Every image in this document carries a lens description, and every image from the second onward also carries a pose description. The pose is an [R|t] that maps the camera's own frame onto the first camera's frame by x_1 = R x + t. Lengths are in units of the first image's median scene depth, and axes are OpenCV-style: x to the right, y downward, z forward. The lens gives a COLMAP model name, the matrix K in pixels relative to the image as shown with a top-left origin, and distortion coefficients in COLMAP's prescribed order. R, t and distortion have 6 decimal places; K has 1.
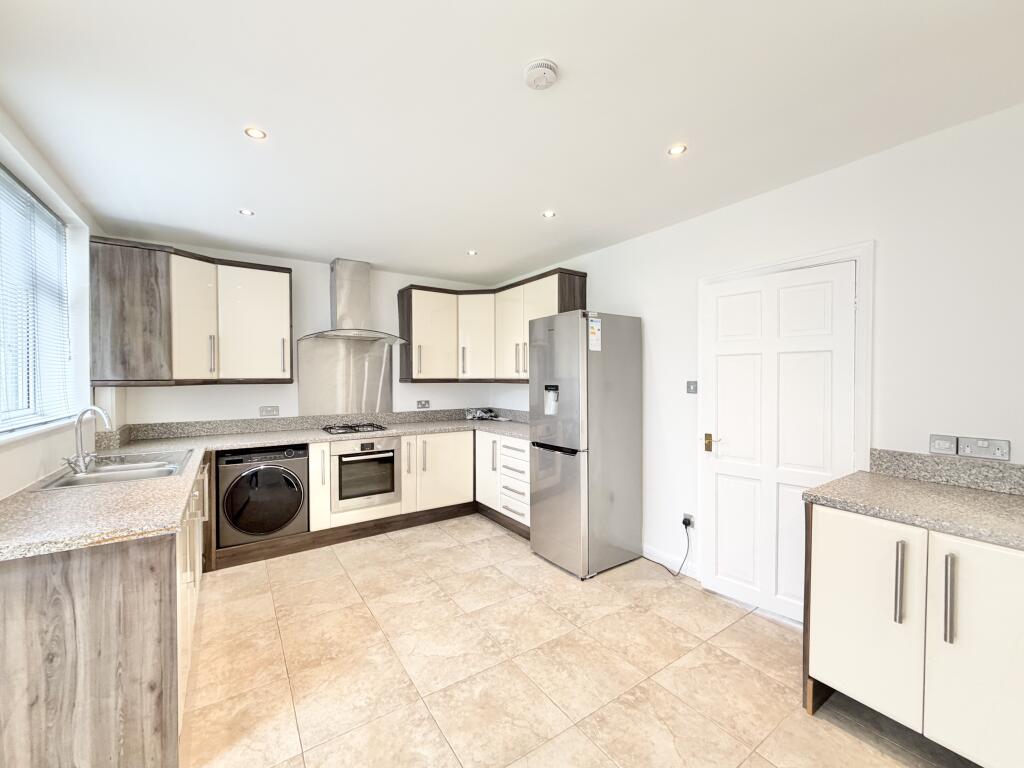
lens RADIAL K [[412.0, 0, 504.1], [0, 412.0, 384.8], [0, 0, 1]] dist [-0.000867, -0.000016]
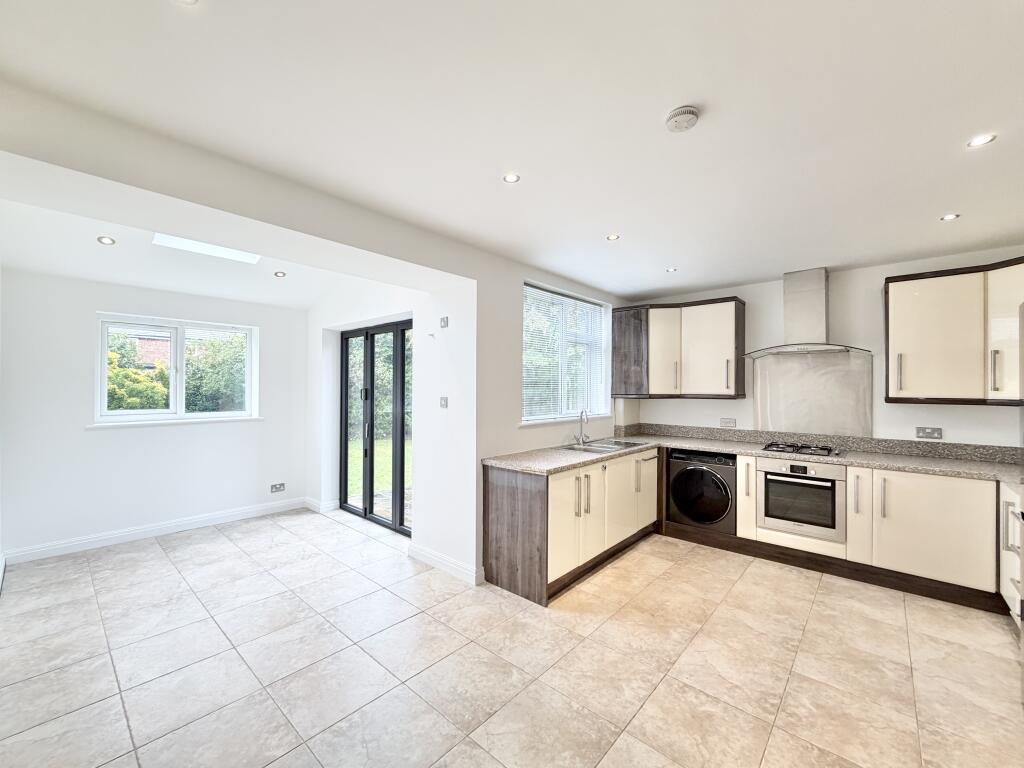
lens RADIAL K [[416.0, 0, 512.0], [0, 416.0, 384.0], [0, 0, 1]] dist [-0.001032, -0.000152]
pose [[0.254303, -0.004890, -0.967112, 0.455023], [-0.020811, 0.999728, -0.010527, -0.021822], [0.966901, 0.022804, 0.254132, 0.141409]]
